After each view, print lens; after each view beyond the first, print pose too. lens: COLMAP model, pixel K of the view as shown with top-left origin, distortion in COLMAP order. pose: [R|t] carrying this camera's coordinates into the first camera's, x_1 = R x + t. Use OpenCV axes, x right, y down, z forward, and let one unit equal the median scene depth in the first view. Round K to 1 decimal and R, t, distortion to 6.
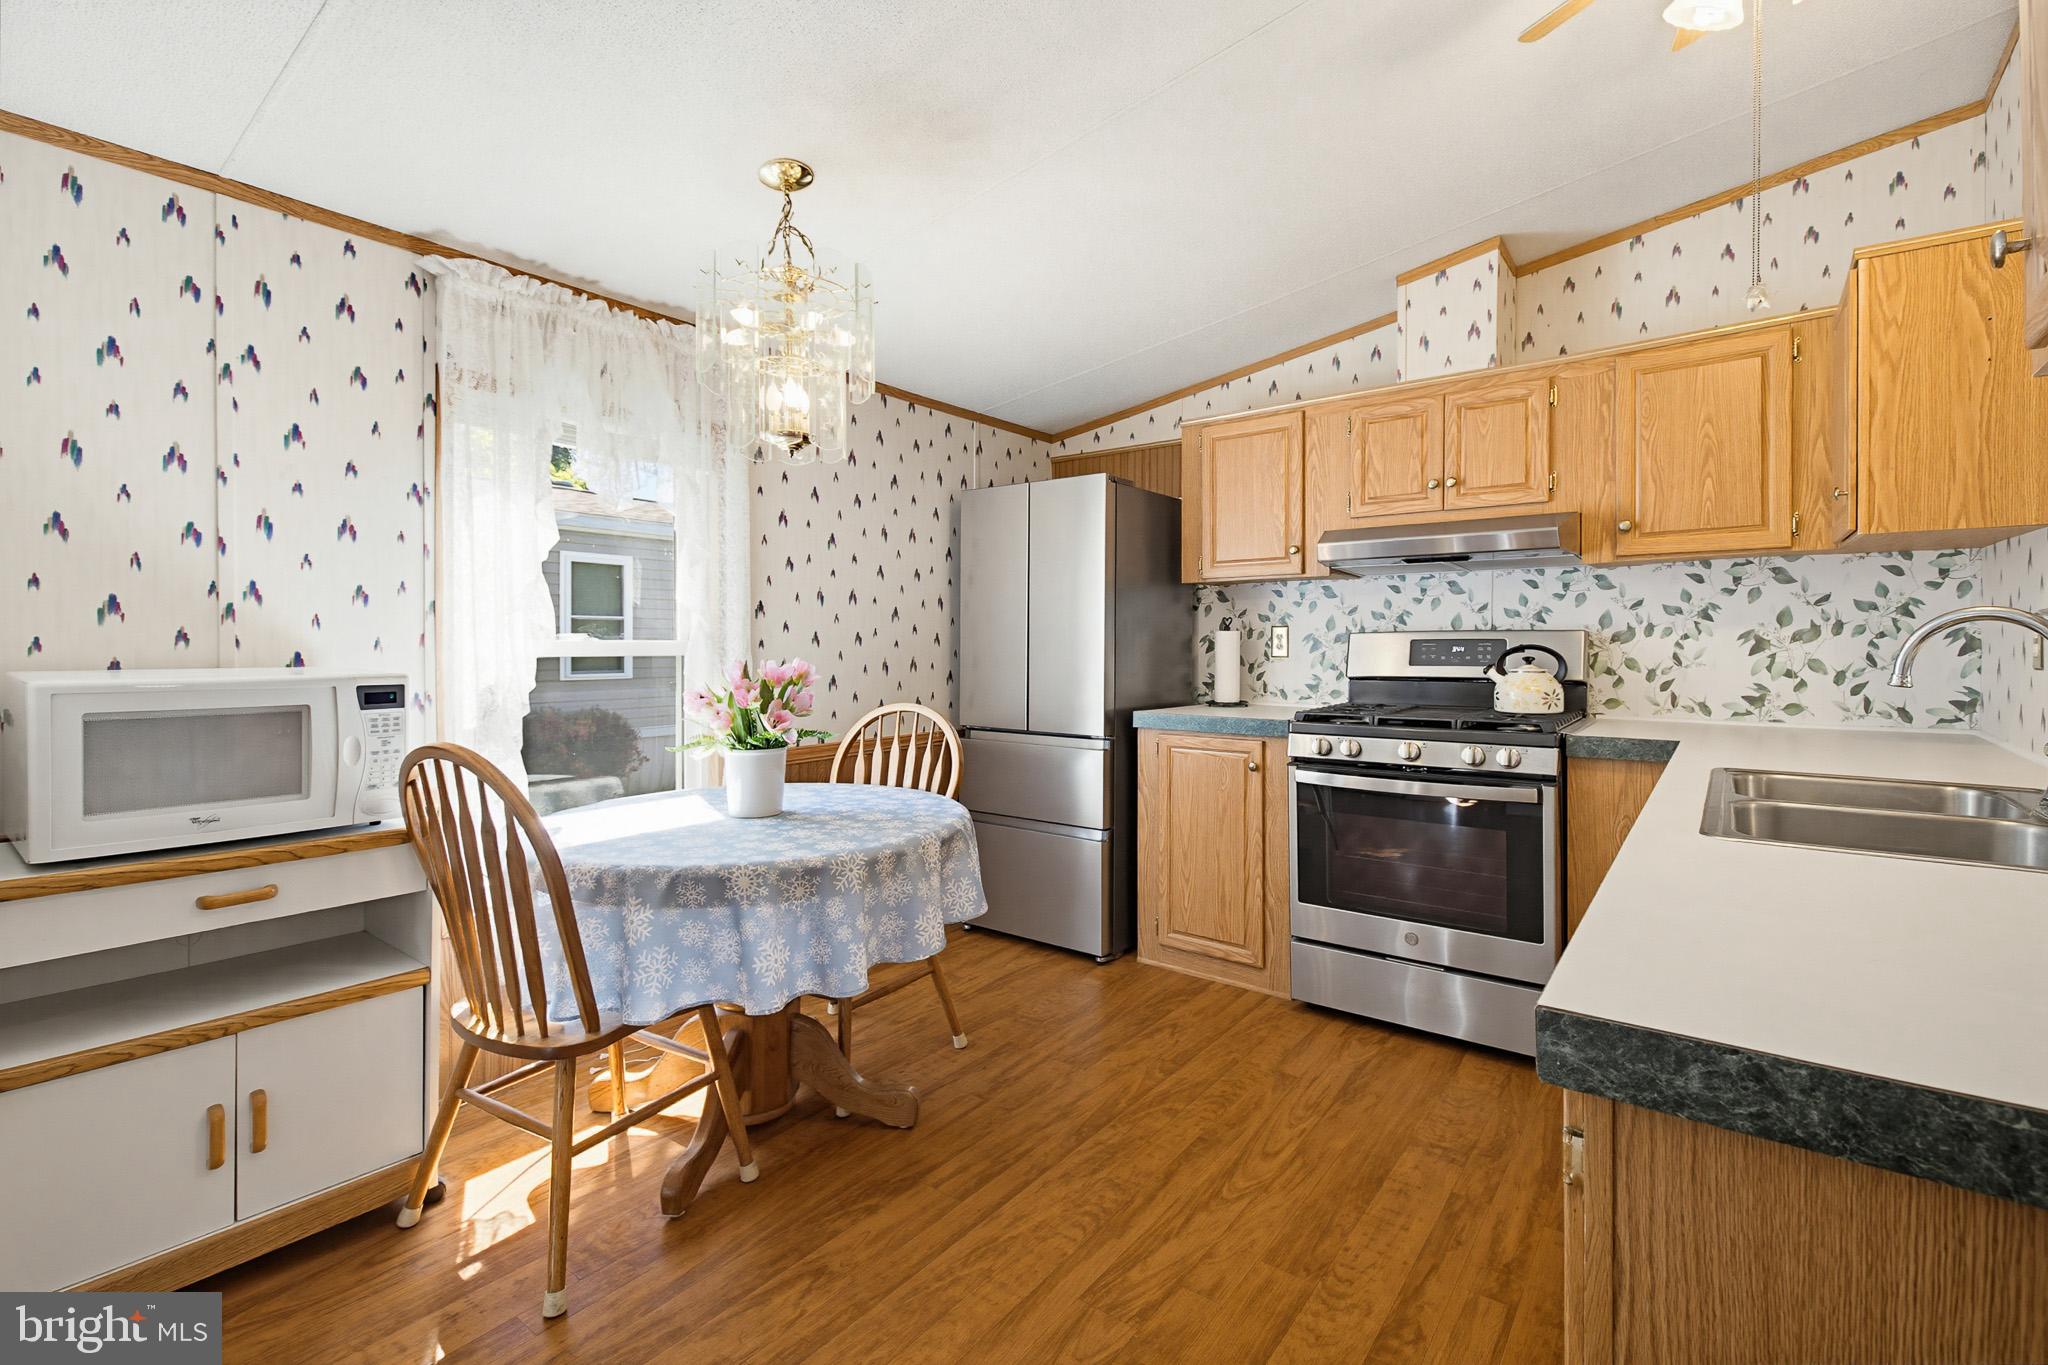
lens RADIAL K [[912.4, 0, 1042.2], [0, 912.4, 656.1], [0, 0, 1]] dist [0.014181, -0.010926]
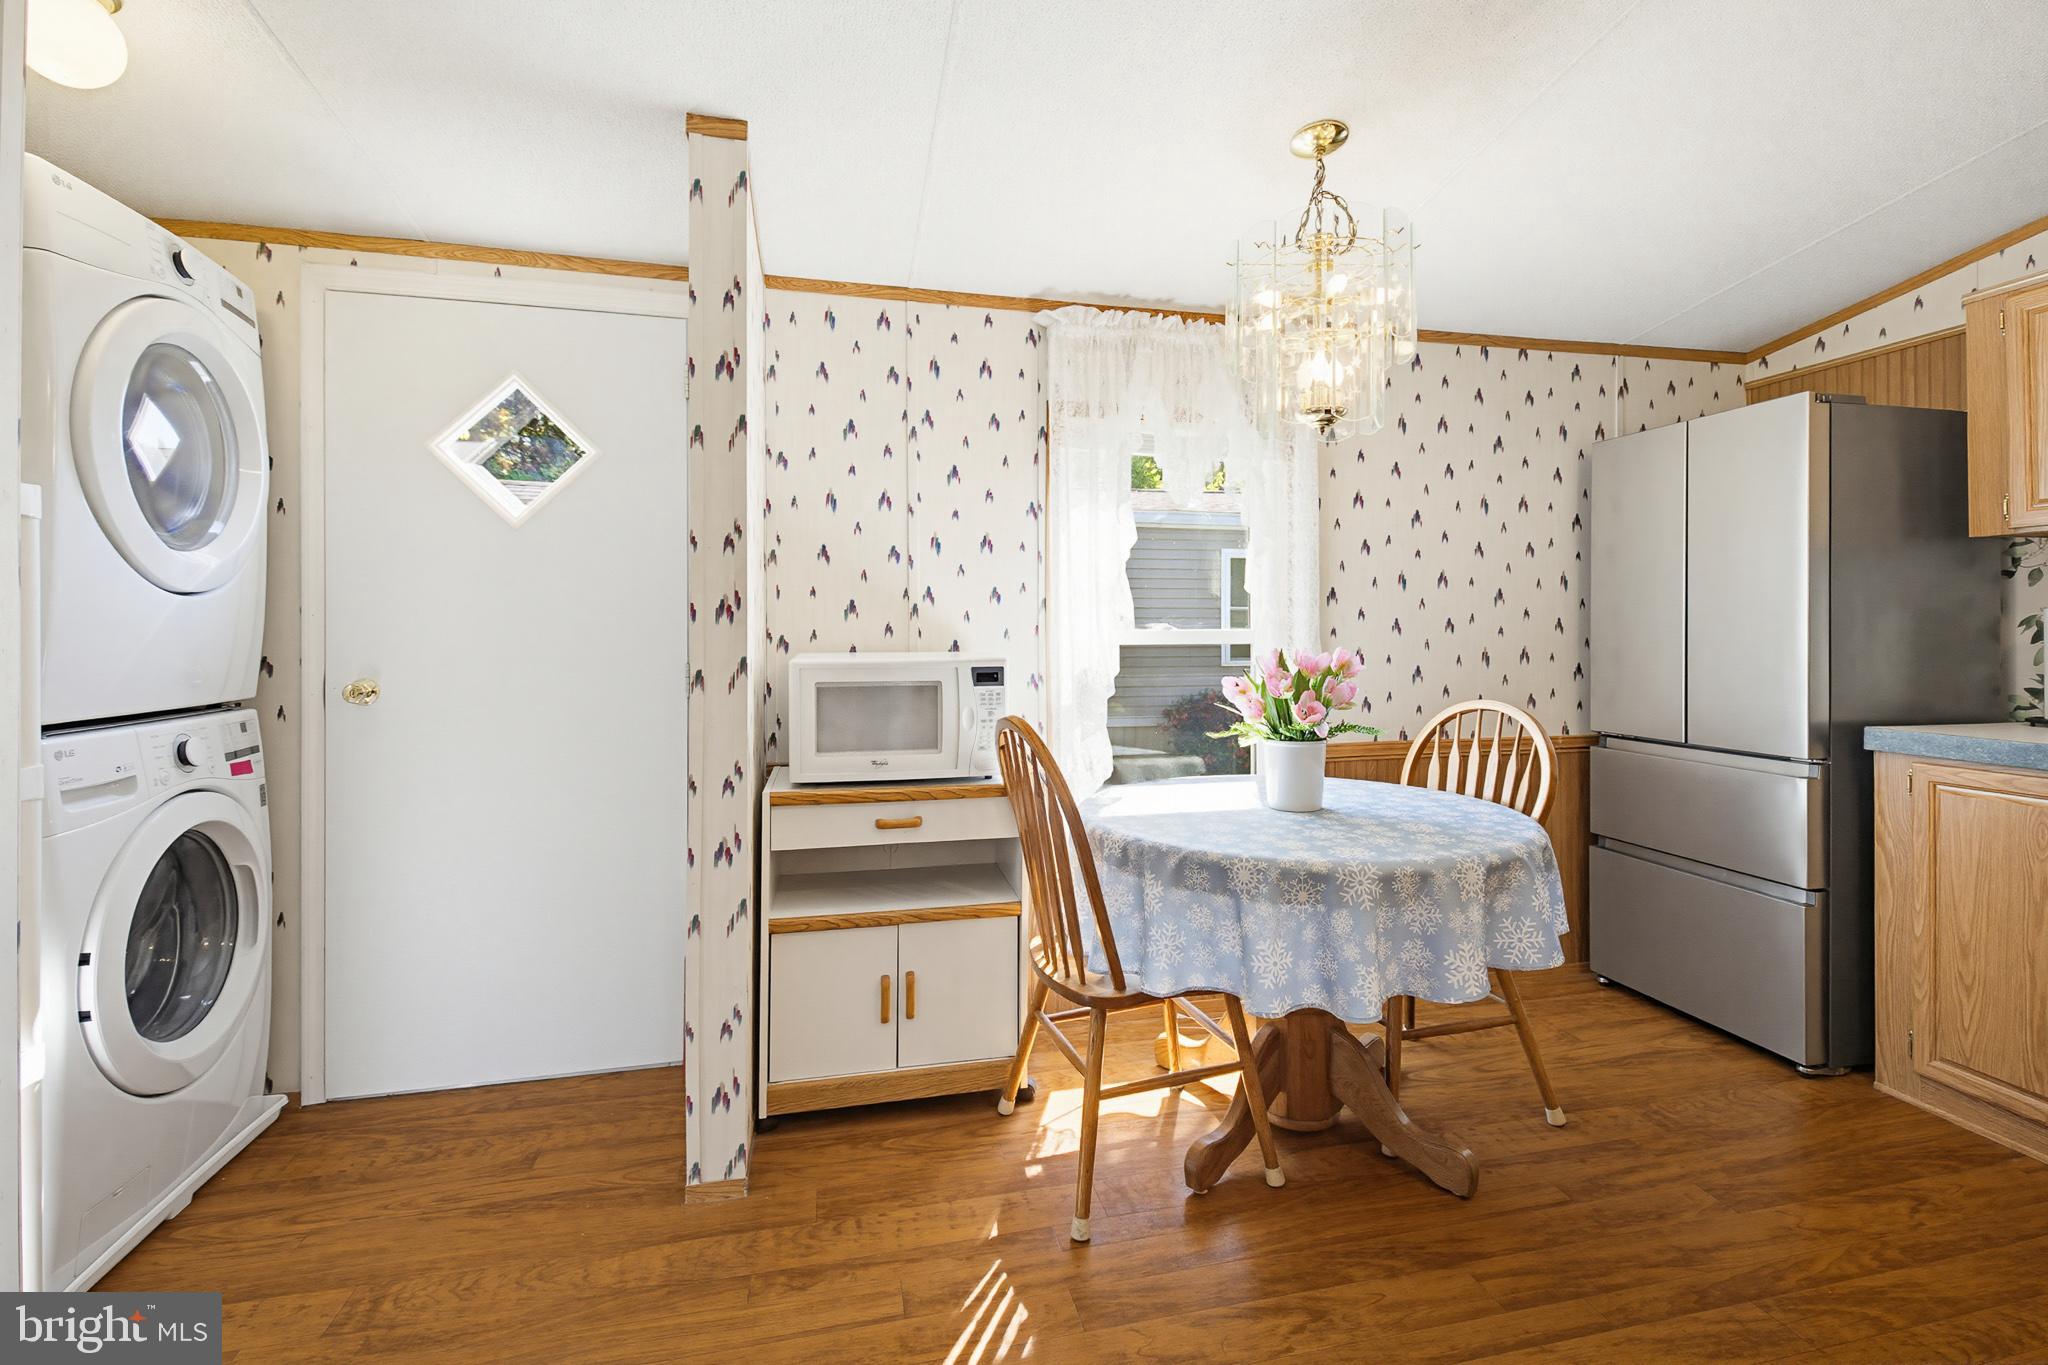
lens RADIAL K [[915.2, 0, 1035.4], [0, 915.2, 635.7], [0, 0, 1]] dist [0.011217, -0.009622]
pose [[0.760318, -0.002250, -0.649547, 0.095788], [-0.004159, 0.999957, -0.008332, -0.000173], [0.649538, 0.009036, 0.760275, 0.073431]]
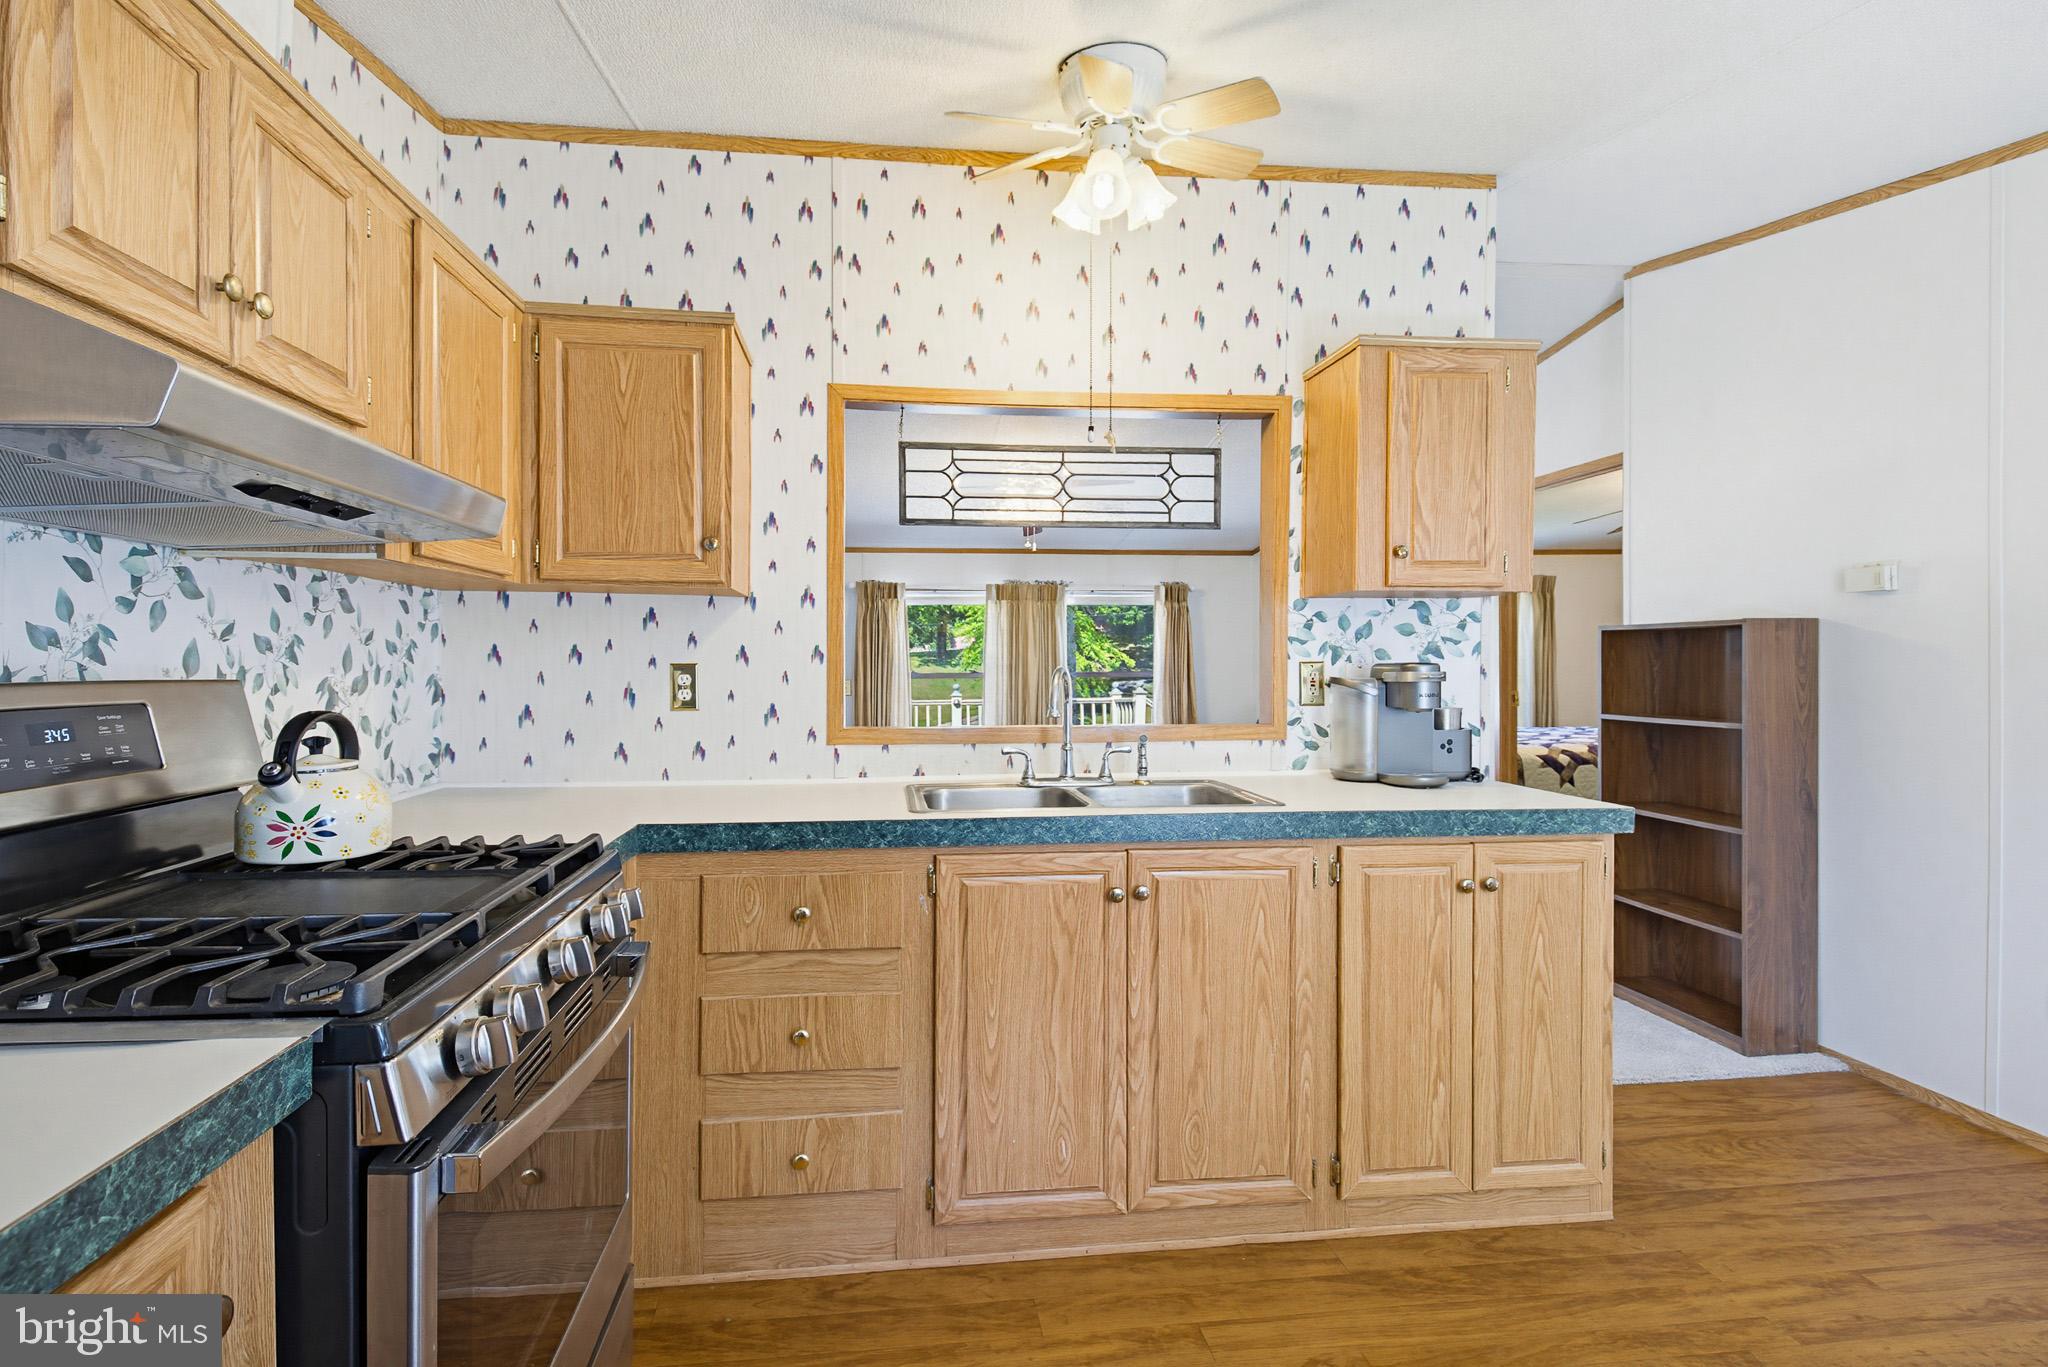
lens RADIAL K [[912.4, 0, 980.5], [0, 912.4, 679.9], [0, 0, 1]] dist [0.014181, -0.010926]
pose [[-0.687365, -0.008712, 0.726260, -0.049403], [0.014410, 0.999568, 0.025629, -0.040108], [-0.726170, 0.028082, -0.686942, 1.195005]]
